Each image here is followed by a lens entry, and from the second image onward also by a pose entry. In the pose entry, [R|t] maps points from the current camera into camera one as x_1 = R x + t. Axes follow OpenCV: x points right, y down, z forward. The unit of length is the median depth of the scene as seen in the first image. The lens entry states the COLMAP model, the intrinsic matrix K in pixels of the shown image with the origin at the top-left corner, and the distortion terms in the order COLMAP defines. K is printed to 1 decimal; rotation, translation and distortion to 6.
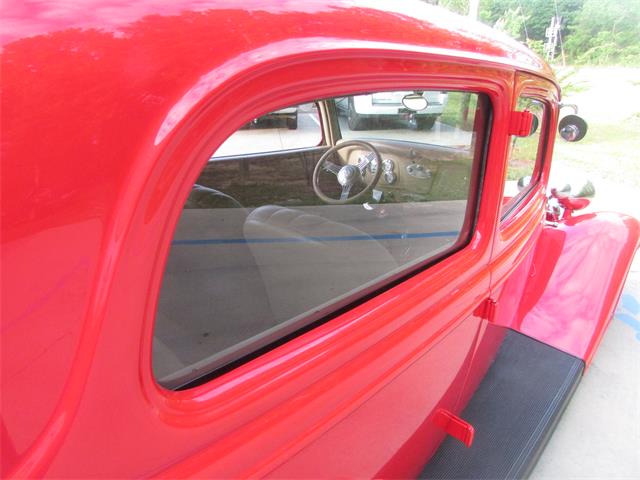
lens RADIAL K [[461.9, 0, 316.6], [0, 461.9, 240.0], [0, 0, 1]] dist [-0.041548, 0.022869]
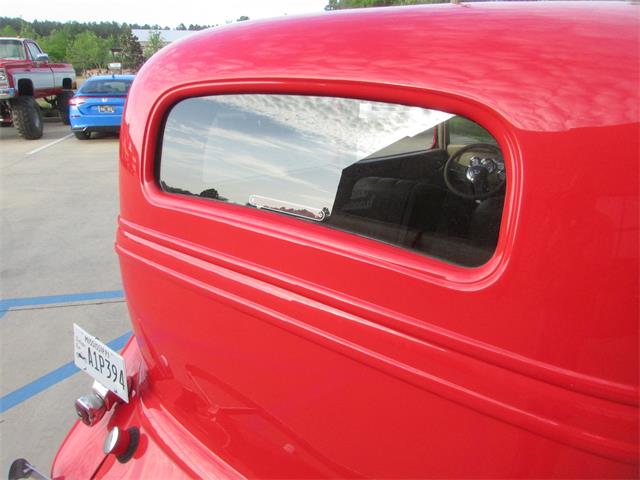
lens RADIAL K [[461.9, 0, 315.3], [0, 461.9, 238.2], [0, 0, 1]] dist [-0.041548, 0.022869]
pose [[0.996583, -0.020658, 0.079976, -0.096114], [0.021470, 0.999726, -0.009315, 0.005096], [-0.079762, 0.011000, 0.996753, -0.025011]]
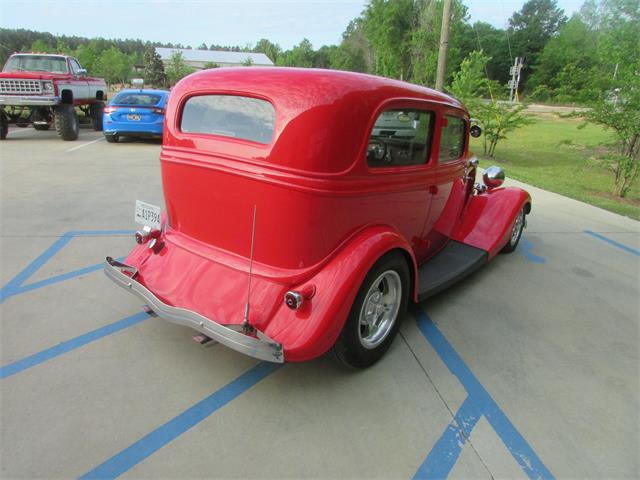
lens RADIAL K [[461.9, 0, 315.8], [0, 461.9, 238.3], [0, 0, 1]] dist [-0.041548, 0.022869]
pose [[0.997786, 0.028457, 0.060105, -0.057110], [-0.025213, 0.998219, -0.054060, 0.069755], [-0.061536, 0.052425, 0.996727, -0.193872]]
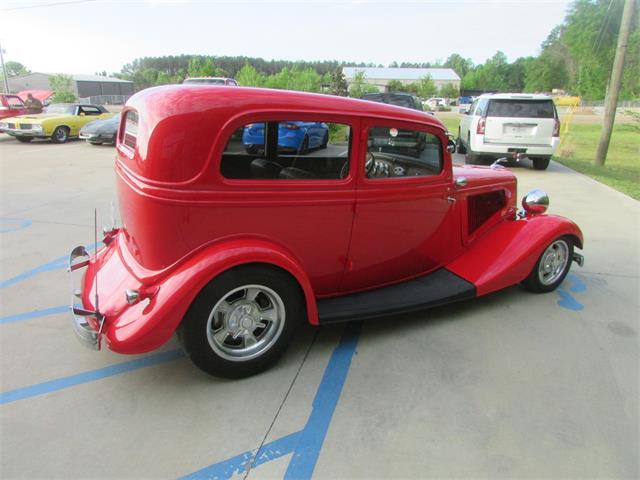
lens RADIAL K [[461.9, 0, 313.1], [0, 461.9, 240.3], [0, 0, 1]] dist [-0.041548, 0.022869]
pose [[0.940253, 0.118970, -0.319015, 0.113112], [-0.142167, 0.988561, -0.050353, 0.056451], [0.309375, 0.092698, 0.946411, -0.169196]]
